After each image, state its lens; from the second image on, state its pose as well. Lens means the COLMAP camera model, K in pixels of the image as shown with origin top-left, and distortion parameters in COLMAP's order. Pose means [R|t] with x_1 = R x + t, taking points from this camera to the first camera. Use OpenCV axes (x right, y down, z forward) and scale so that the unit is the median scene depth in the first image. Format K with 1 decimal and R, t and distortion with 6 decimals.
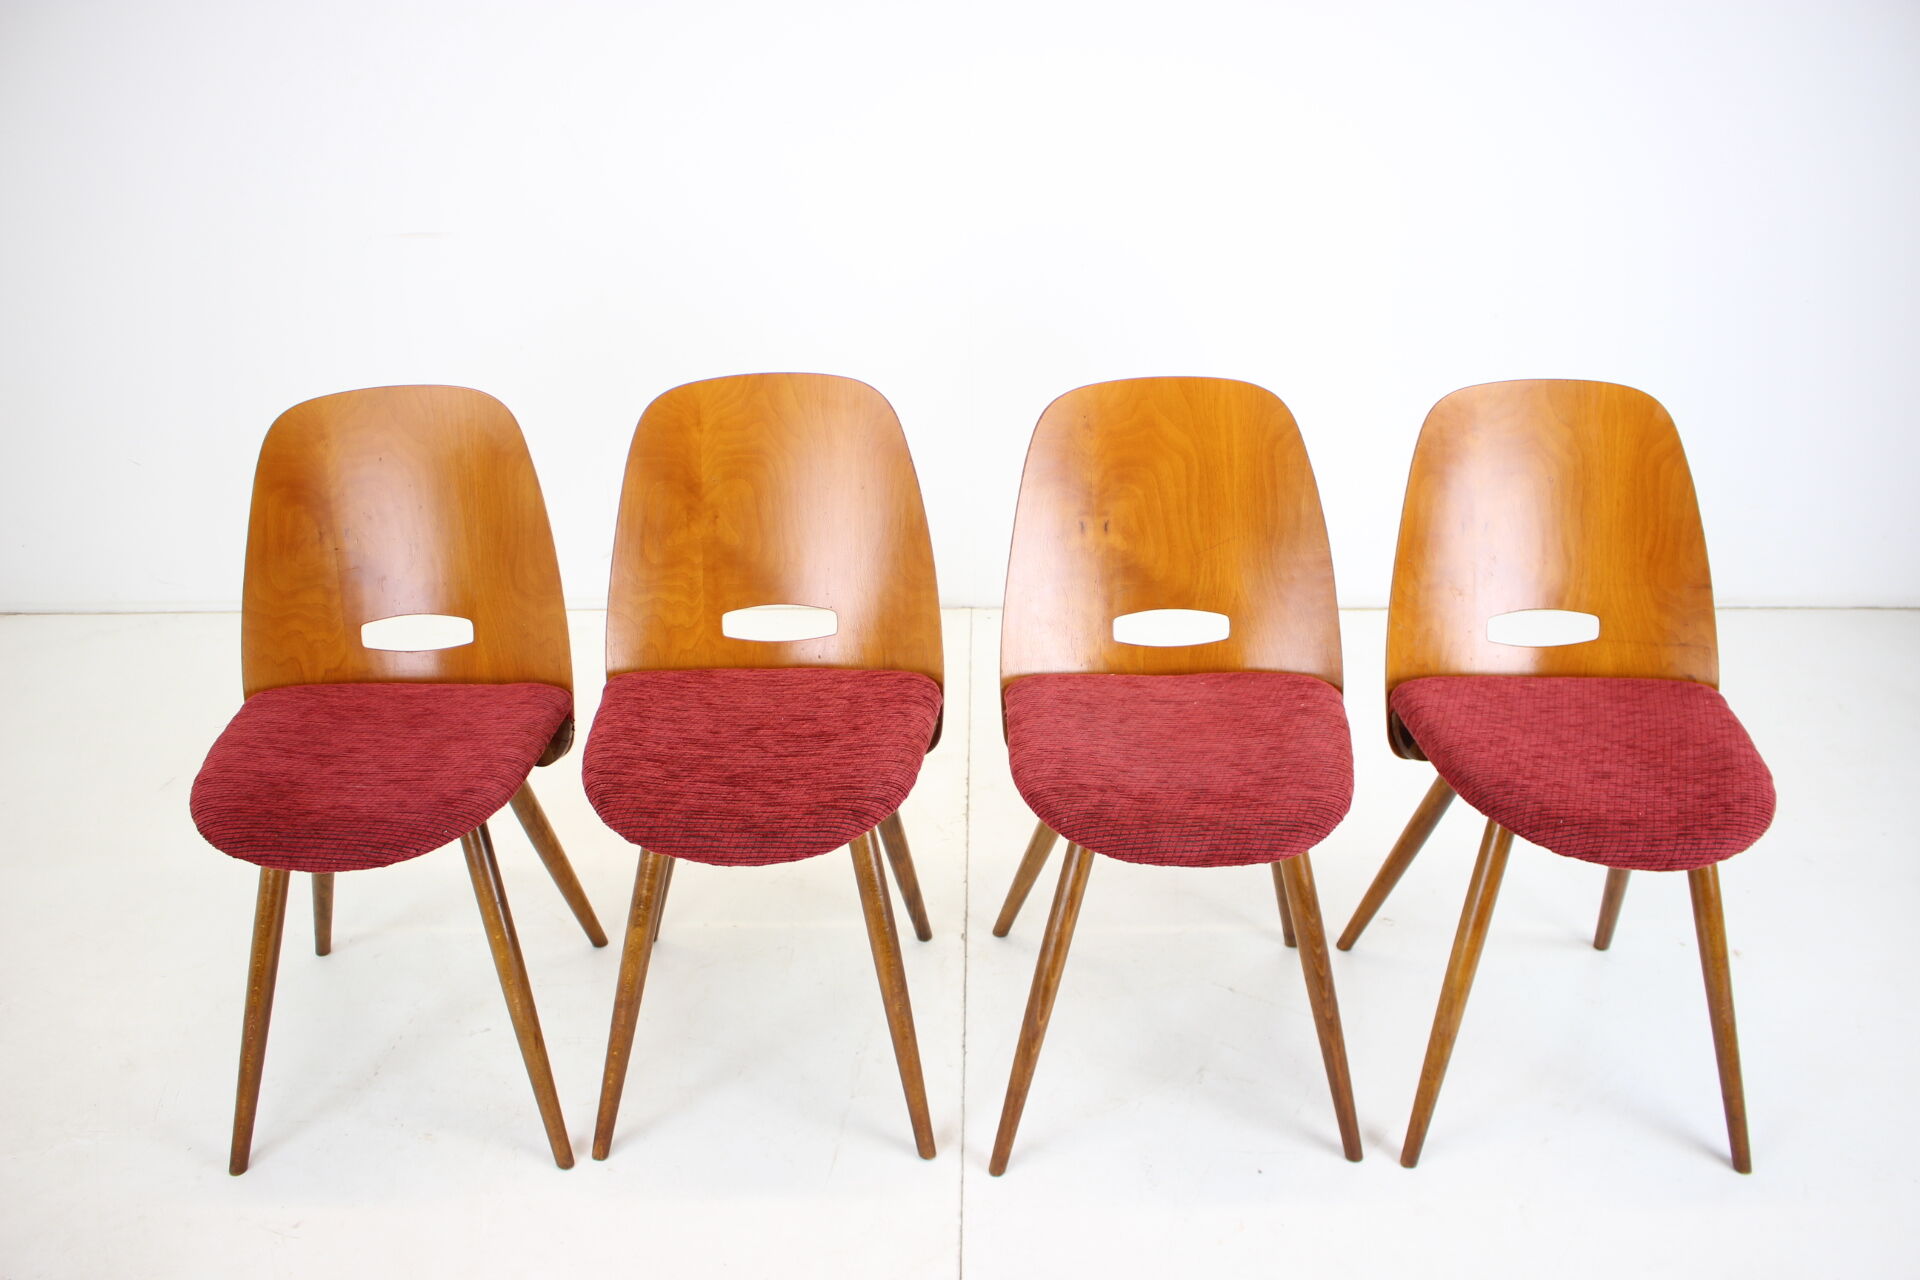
lens RADIAL K [[1541.8, 0, 999.8], [0, 1541.8, 639.9], [0, 0, 1]] dist [-0.187407, 0.210204]
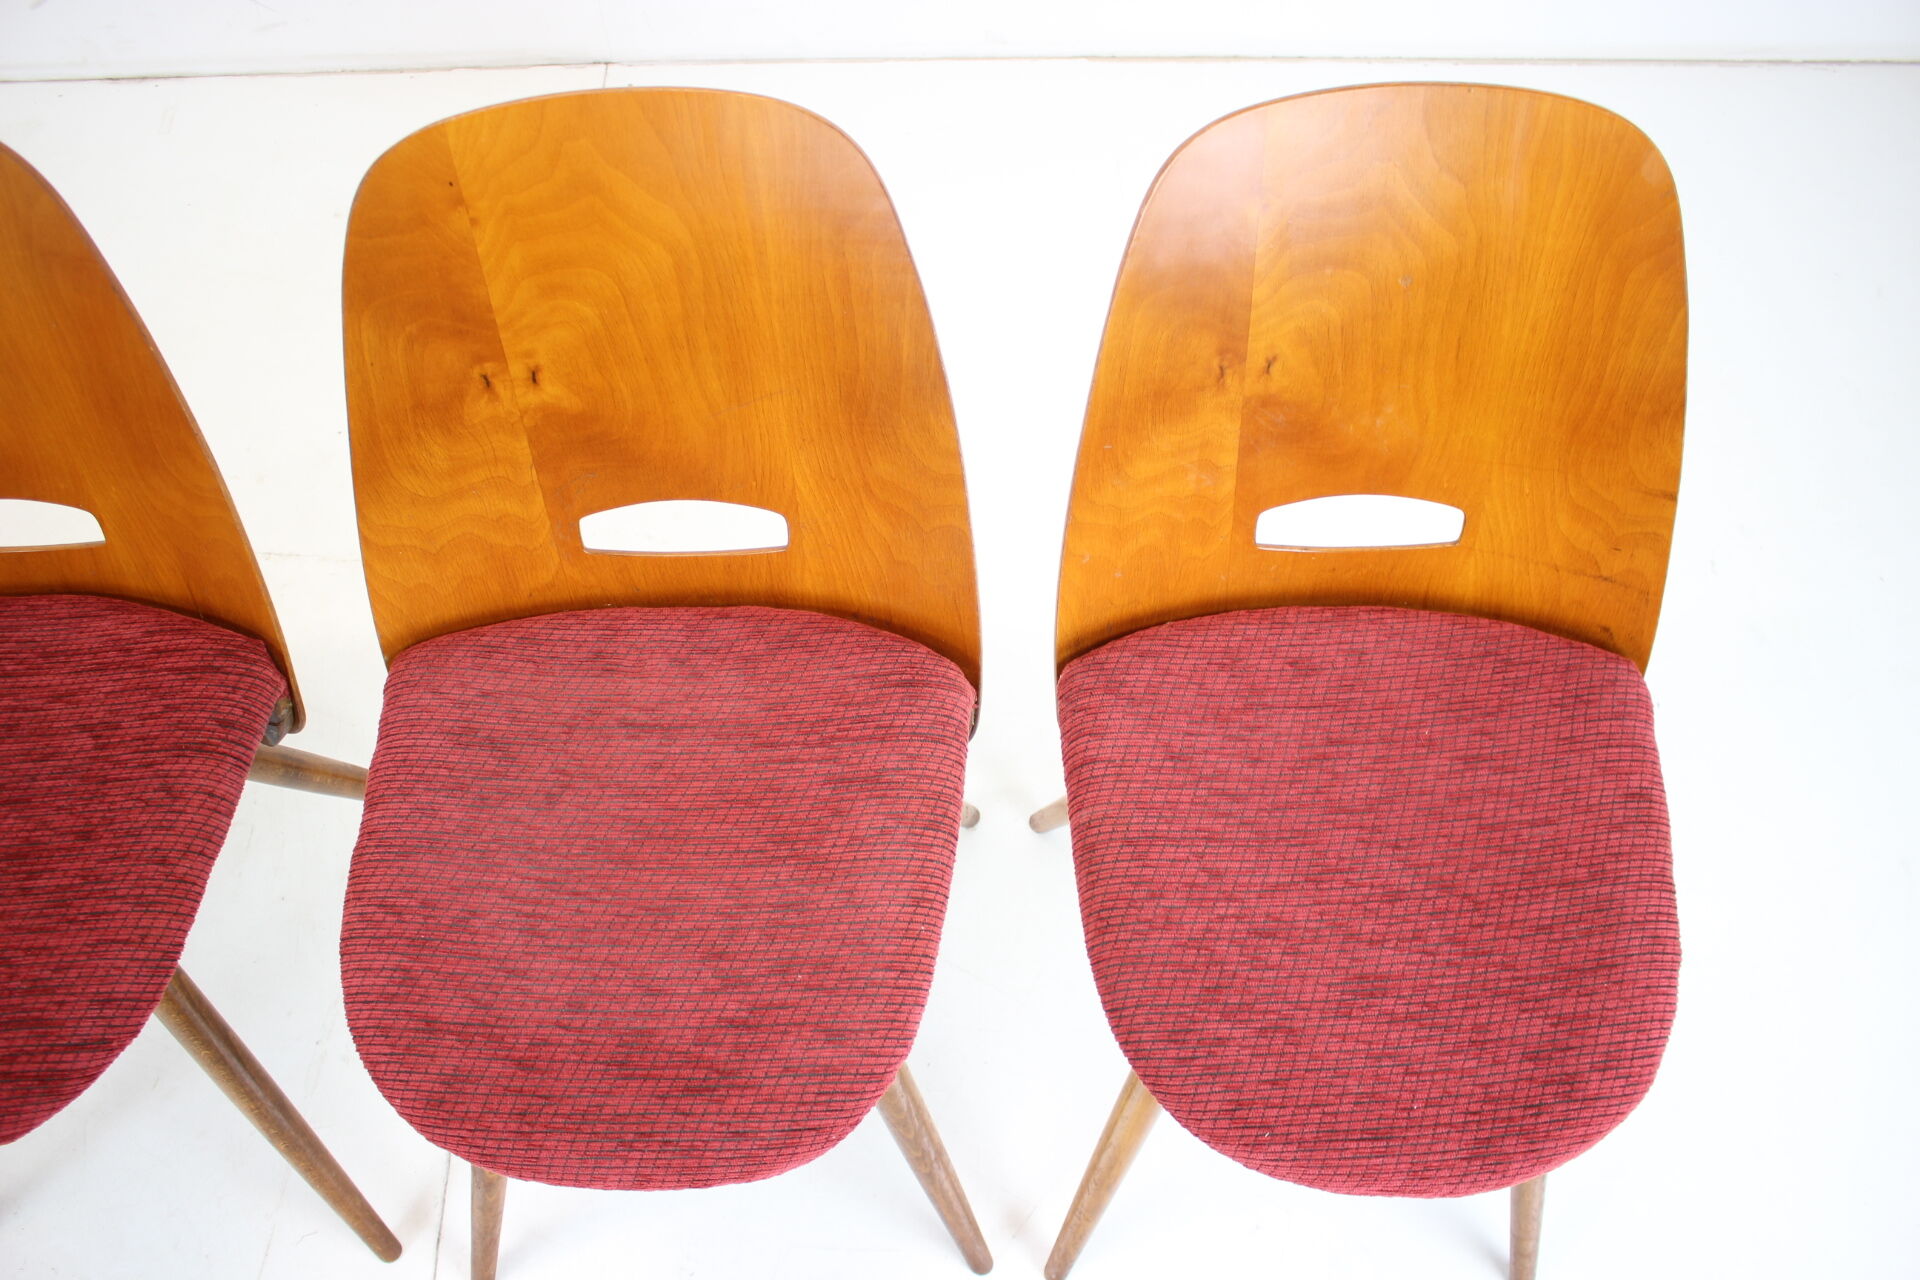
lens RADIAL K [[1541.8, 0, 999.8], [0, 1541.8, 639.9], [0, 0, 1]] dist [-0.187407, 0.210204]
pose [[0.999716, -0.015153, 0.018369, 0.219688], [0.002866, 0.842378, 0.538880, -0.279278], [-0.023639, -0.538675, 0.842182, 0.517833]]
